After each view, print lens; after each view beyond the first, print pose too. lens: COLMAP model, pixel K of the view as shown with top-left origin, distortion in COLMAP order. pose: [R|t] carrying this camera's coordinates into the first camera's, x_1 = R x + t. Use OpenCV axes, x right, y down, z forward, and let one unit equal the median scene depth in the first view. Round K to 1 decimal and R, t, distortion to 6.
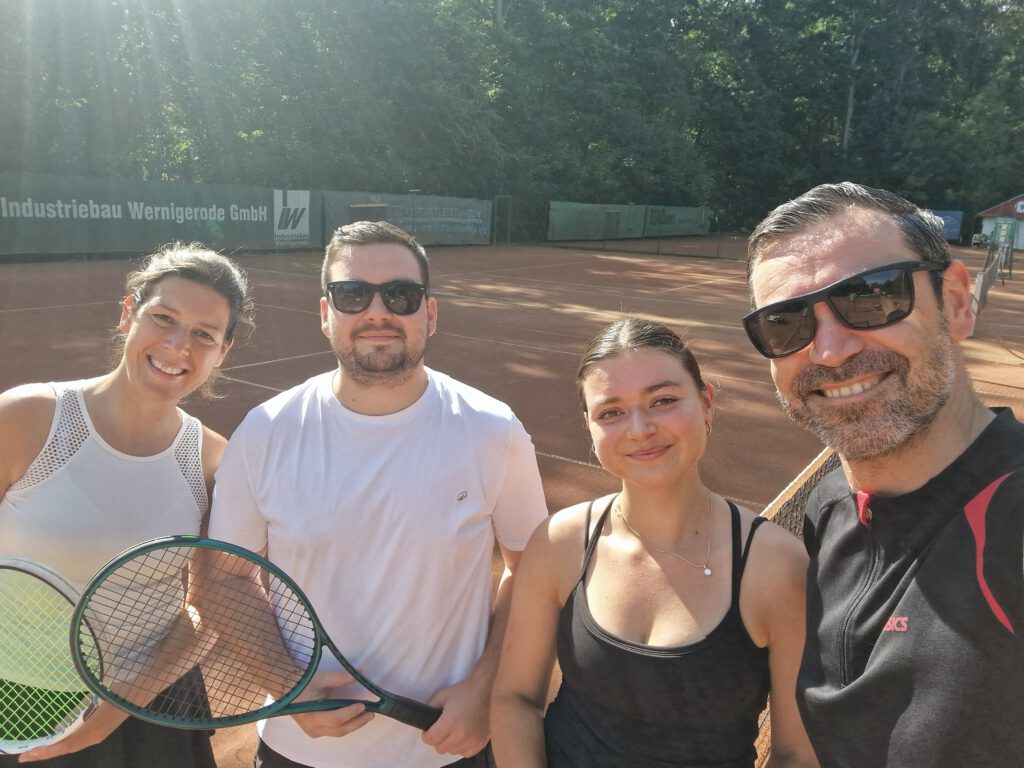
lens RADIAL K [[744.1, 0, 512.0], [0, 744.1, 384.0], [0, 0, 1]] dist [0.108183, -0.154584]
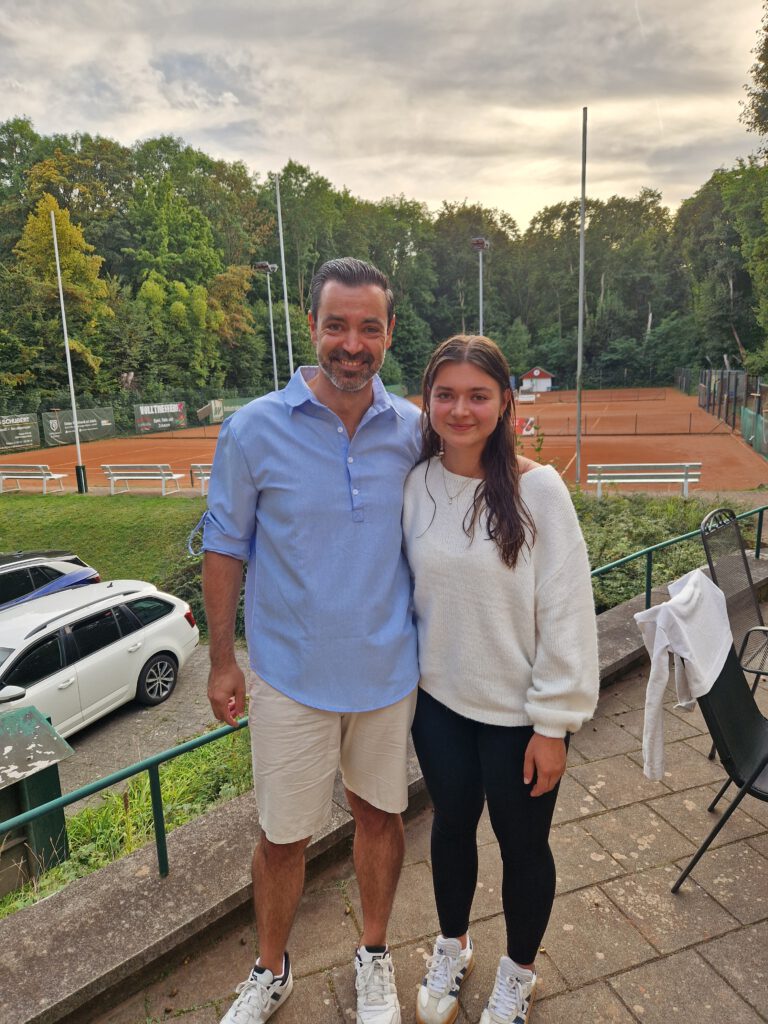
lens RADIAL K [[693.2, 0, 382.7], [0, 693.2, 515.0], [0, 0, 1]] dist [0.074160, -0.064615]
pose [[0.970164, -0.129336, 0.205070, -0.259096], [0.137962, 0.990034, -0.028274, 0.187638], [-0.199369, 0.055722, 0.978339, -0.940370]]
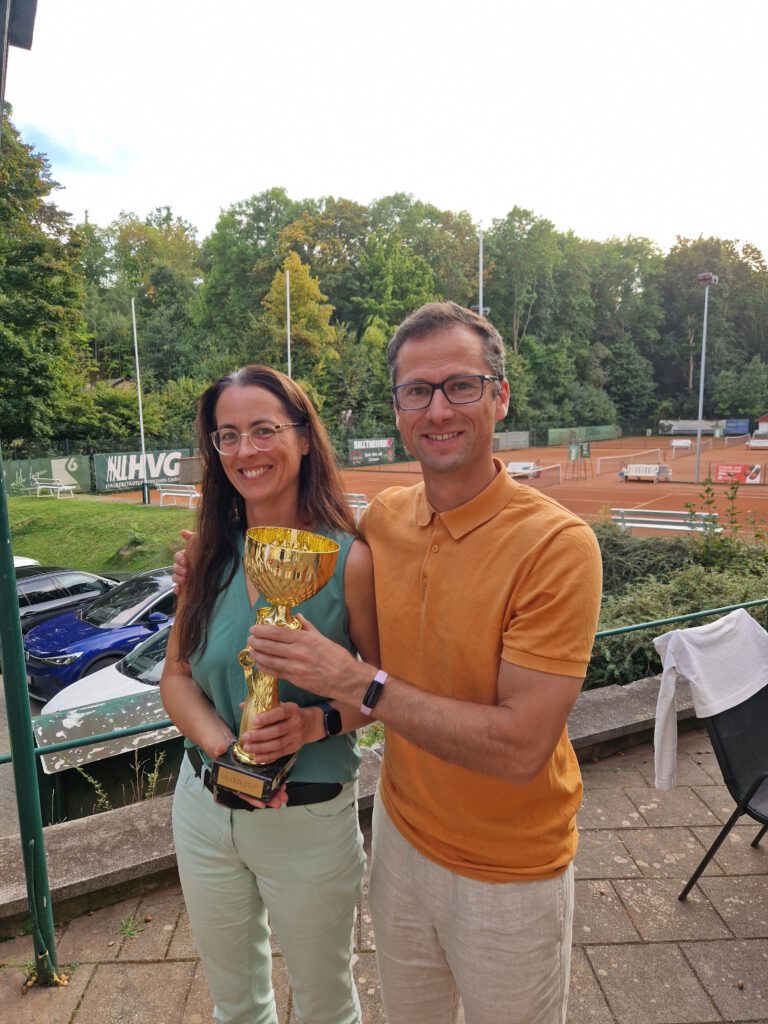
lens RADIAL K [[694.5, 0, 384.7], [0, 694.5, 521.4], [0, 0, 1]] dist [0.080458, -0.071213]
pose [[0.995573, -0.056793, -0.074898, -0.249200], [0.049163, 0.993767, -0.100049, 0.190924], [0.080114, 0.095924, 0.992159, -0.952803]]
